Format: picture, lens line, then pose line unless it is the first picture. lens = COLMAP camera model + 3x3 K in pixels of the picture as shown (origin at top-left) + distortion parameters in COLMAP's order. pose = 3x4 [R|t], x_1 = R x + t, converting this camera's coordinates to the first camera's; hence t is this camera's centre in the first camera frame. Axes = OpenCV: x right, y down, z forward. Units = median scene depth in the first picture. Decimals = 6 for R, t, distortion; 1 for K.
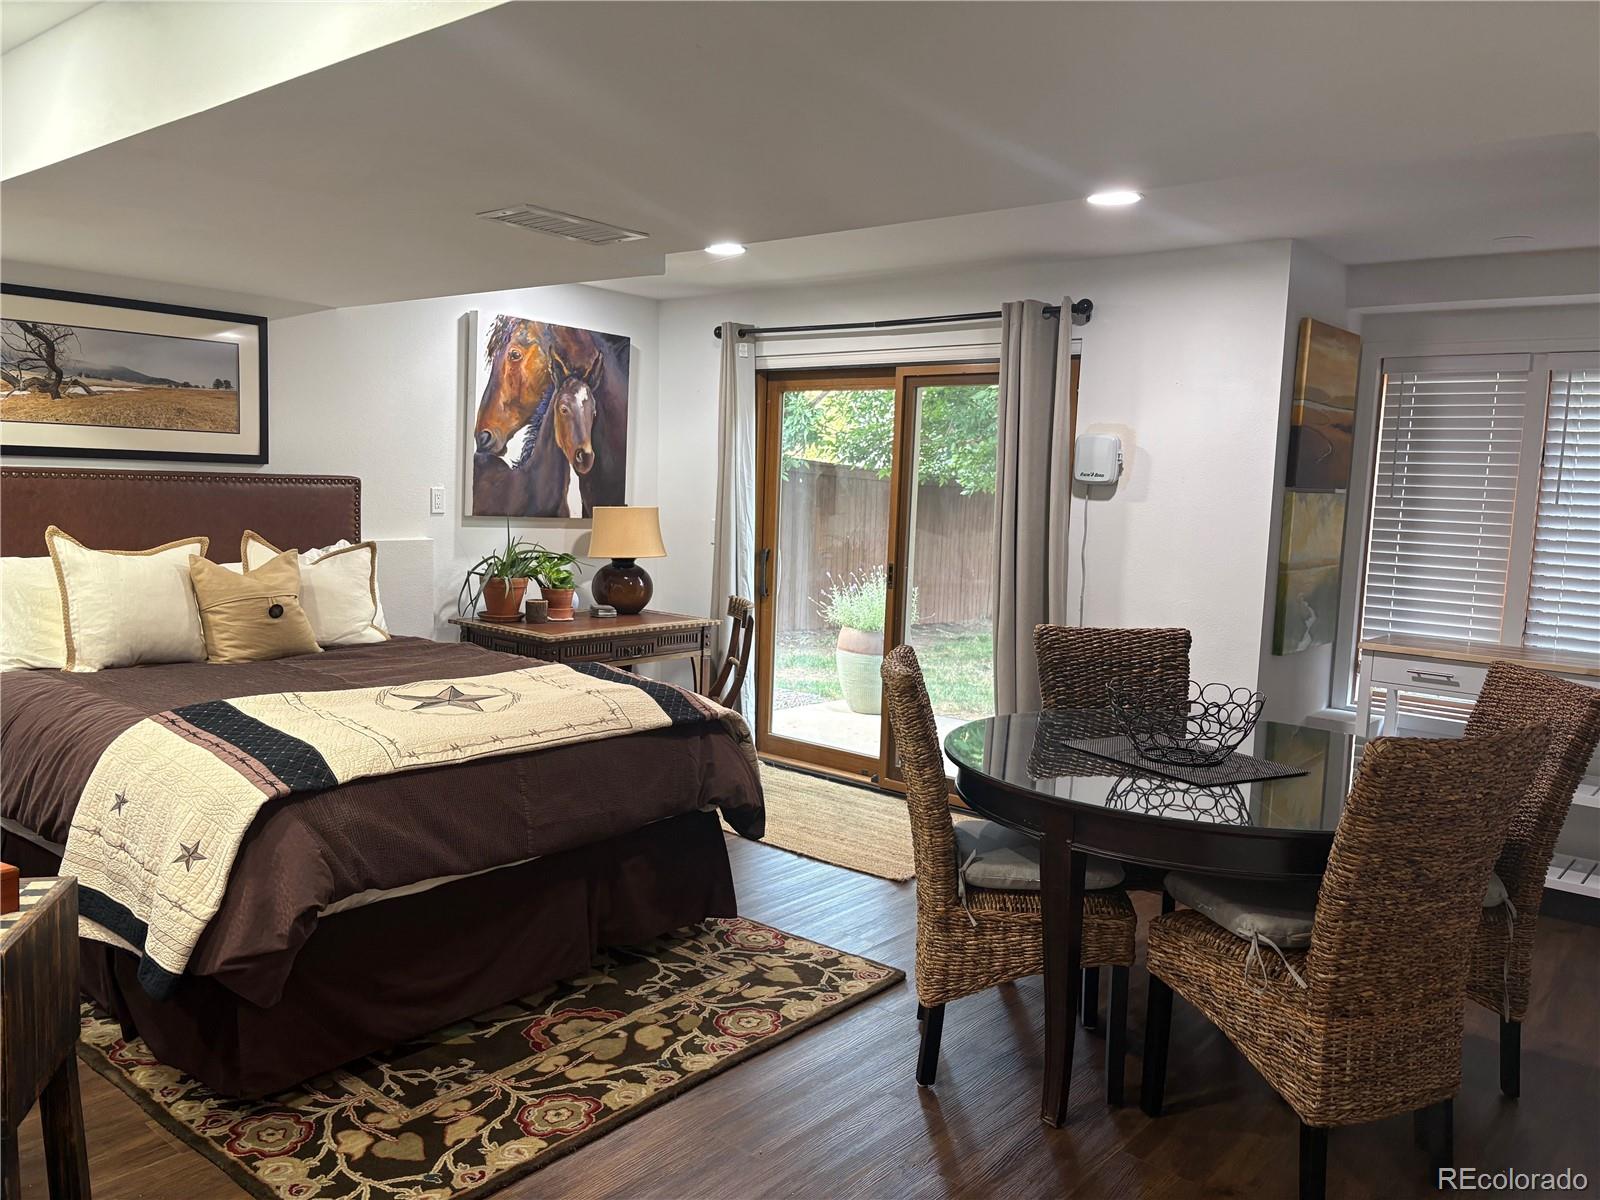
lens RADIAL K [[1213.0, 0, 798.7], [0, 1213.0, 600.7], [0, 0, 1]] dist [0.026097, -0.017985]
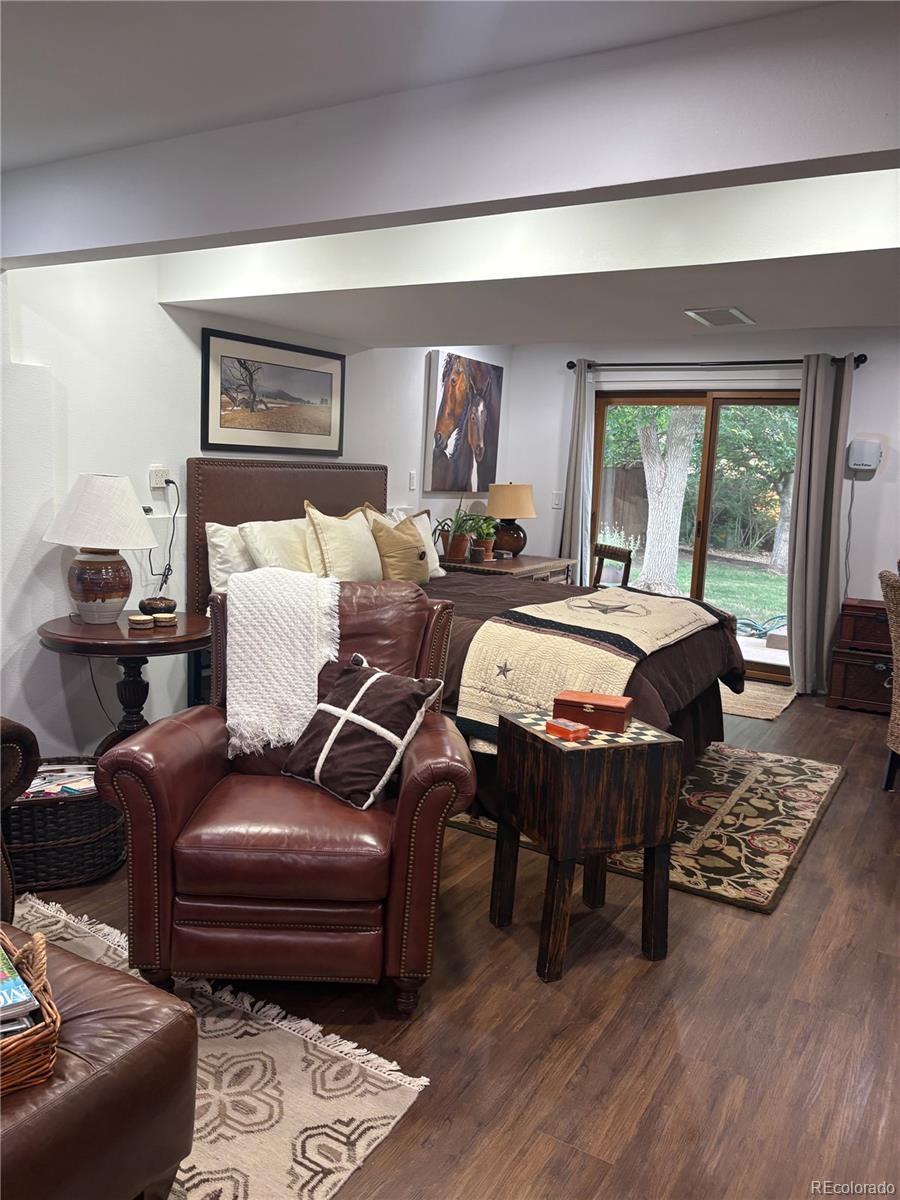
lens RADIAL K [[909.8, 0, 445.9], [0, 909.8, 594.0], [0, 0, 1]] dist [0.026097, -0.017985]
pose [[0.987984, -0.018796, 0.153408, -0.543248], [0.011304, 0.998707, 0.049565, 0.000488], [-0.154141, -0.047235, 0.986919, -0.121586]]
